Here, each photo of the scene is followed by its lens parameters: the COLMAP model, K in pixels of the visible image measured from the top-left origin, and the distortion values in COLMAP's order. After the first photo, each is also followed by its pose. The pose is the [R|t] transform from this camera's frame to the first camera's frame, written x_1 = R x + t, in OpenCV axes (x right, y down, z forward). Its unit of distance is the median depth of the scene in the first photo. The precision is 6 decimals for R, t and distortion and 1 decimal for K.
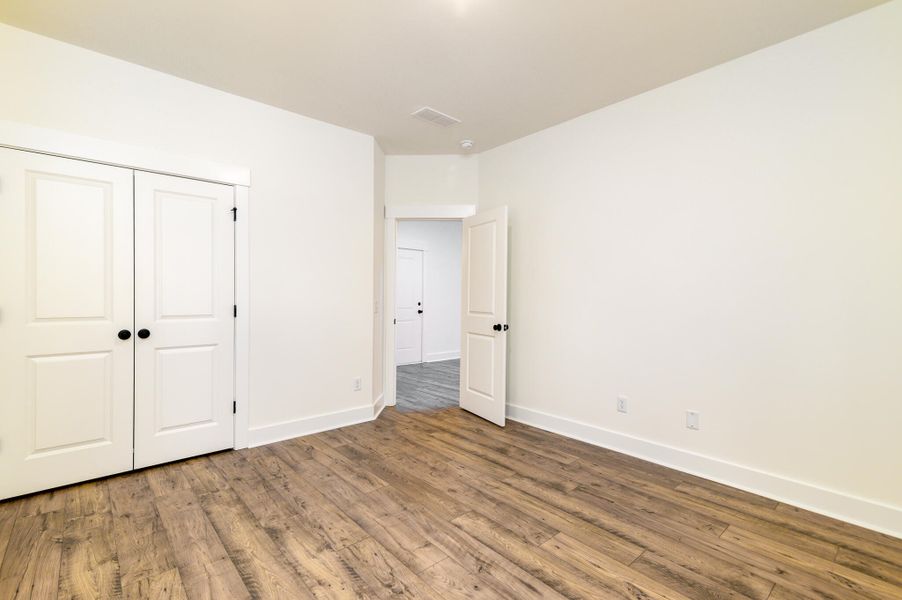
lens RADIAL K [[408.6, 0, 446.3], [0, 408.6, 302.2], [0, 0, 1]] dist [0.009458, -0.000012]
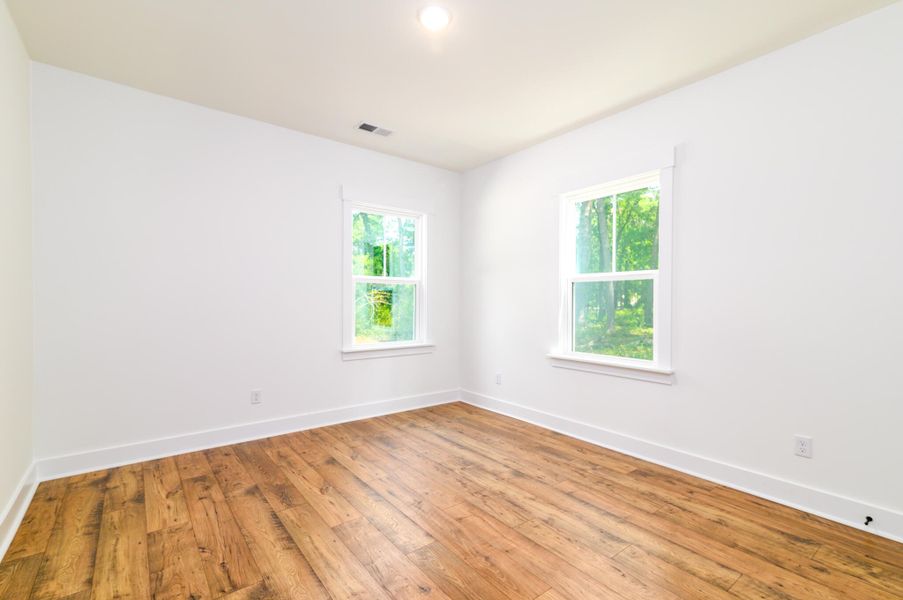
lens RADIAL K [[409.1, 0, 446.8], [0, 409.1, 302.2], [0, 0, 1]] dist [0.009458, -0.000012]
pose [[-0.997690, -0.012736, 0.066724, -0.075357], [-0.011587, 0.999778, 0.017580, -0.030415], [-0.066933, 0.016766, -0.997617, 2.016435]]
